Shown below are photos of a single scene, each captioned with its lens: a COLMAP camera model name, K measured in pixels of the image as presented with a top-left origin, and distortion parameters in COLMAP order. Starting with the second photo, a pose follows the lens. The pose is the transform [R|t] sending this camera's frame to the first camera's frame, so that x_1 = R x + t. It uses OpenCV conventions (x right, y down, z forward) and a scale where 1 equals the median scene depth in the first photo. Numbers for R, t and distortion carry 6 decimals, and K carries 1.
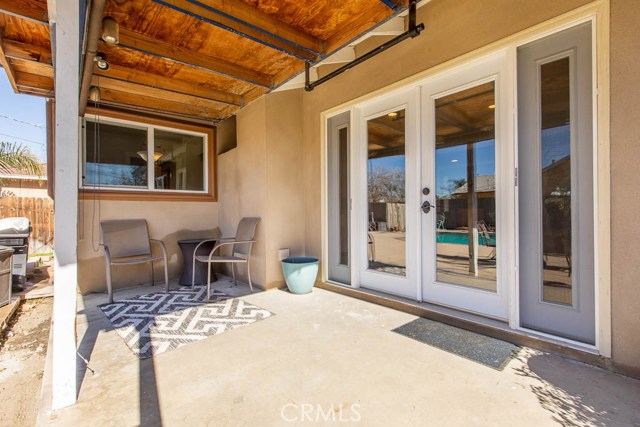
lens RADIAL K [[292.8, 0, 319.9], [0, 292.8, 213.0], [0, 0, 1]] dist [0.004945, 0.001573]
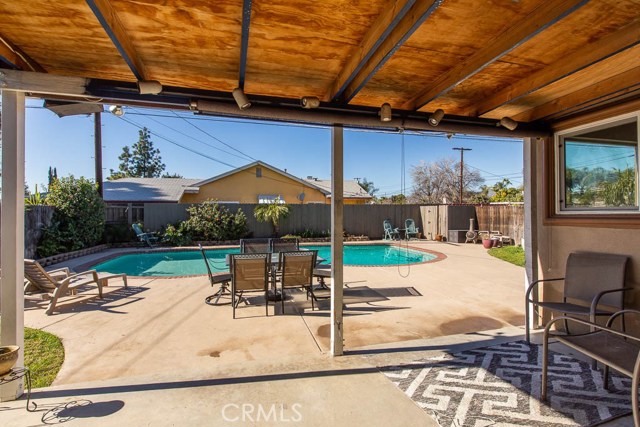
lens RADIAL K [[309.0, 0, 321.2], [0, 309.0, 212.4], [0, 0, 1]] dist [-0.006034, -0.000895]
pose [[-0.431738, 0.006227, -0.901977, 0.468857], [0.010747, 0.999941, 0.001759, -0.121065], [0.901935, -0.008934, -0.431780, 0.924489]]
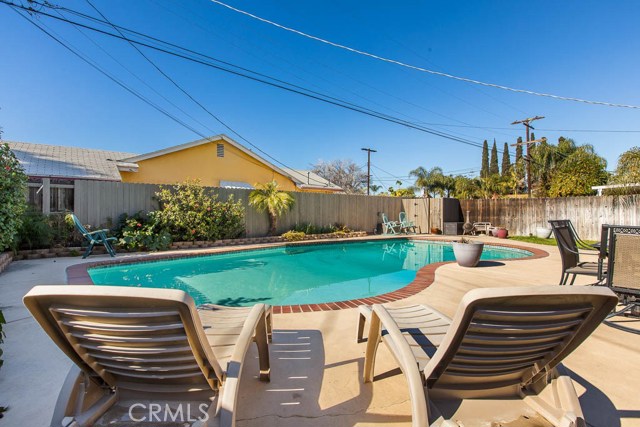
lens RADIAL K [[315.1, 0, 318.0], [0, 315.1, 211.6], [0, 0, 1]] dist [0.002832, 0.000613]
pose [[-0.020644, -0.000760, -0.999787, 0.114043], [0.007123, 0.999974, -0.000907, 0.018842], [0.999762, -0.007140, -0.020638, -1.411104]]
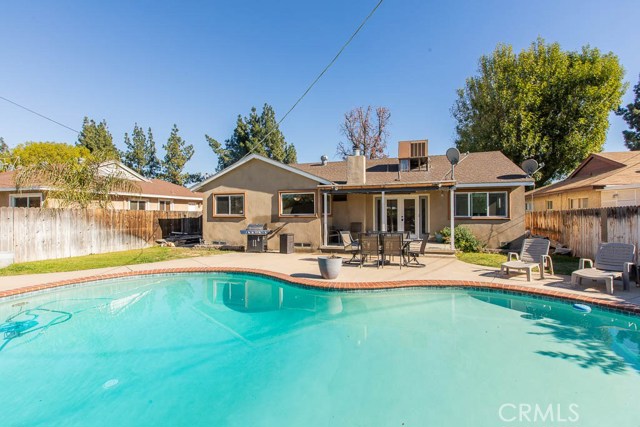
lens RADIAL K [[292.8, 0, 323.6], [0, 292.8, 213.9], [0, 0, 1]] dist [0.004945, 0.001573]
pose [[0.853208, 0.005736, 0.521539, -3.120235], [-0.004745, 0.999984, -0.003236, -0.095473], [-0.521549, 0.000287, 0.853221, -2.362591]]
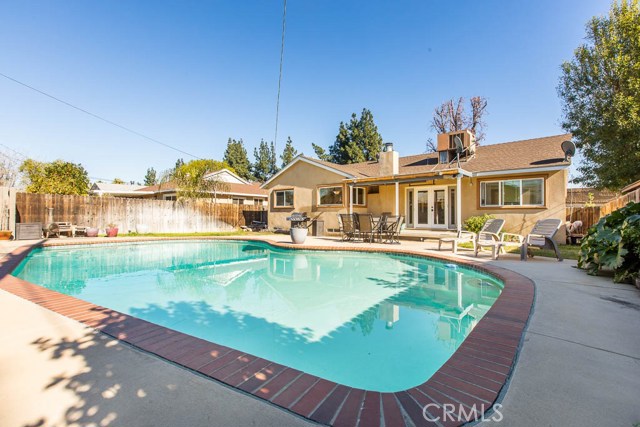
lens RADIAL K [[292.8, 0, 321.9], [0, 292.8, 212.2], [0, 0, 1]] dist [0.004945, 0.001573]
pose [[0.987819, 0.013158, 0.155051, -2.174878], [-0.011142, 0.999842, -0.013865, 0.095066], [-0.155209, 0.011969, 0.987809, -3.505432]]
